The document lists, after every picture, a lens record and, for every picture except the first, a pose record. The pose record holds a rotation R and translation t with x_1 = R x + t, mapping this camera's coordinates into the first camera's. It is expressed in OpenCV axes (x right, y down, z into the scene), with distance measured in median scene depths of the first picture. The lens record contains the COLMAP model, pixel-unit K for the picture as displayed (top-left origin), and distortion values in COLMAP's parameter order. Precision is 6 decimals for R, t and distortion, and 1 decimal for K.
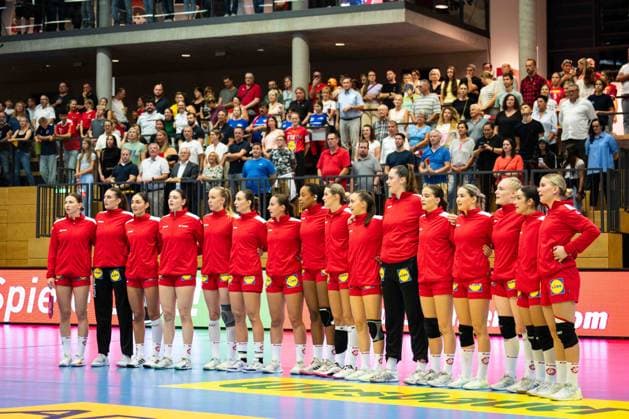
lens RADIAL K [[1645.3, 0, 314.5], [0, 1645.3, 209.5], [0, 0, 1]] dist [-0.040782, 0.068480]
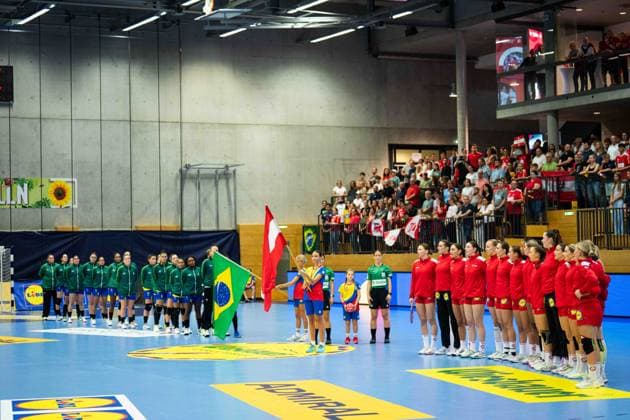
lens RADIAL K [[1647.9, 0, 315.0], [0, 1647.9, 210.0], [0, 0, 1]] dist [-0.040782, 0.068480]
pose [[0.807200, -0.031094, -0.589459, 0.696233], [0.048824, 0.998707, 0.014178, -0.069427], [0.588256, -0.040224, 0.807674, -0.322563]]
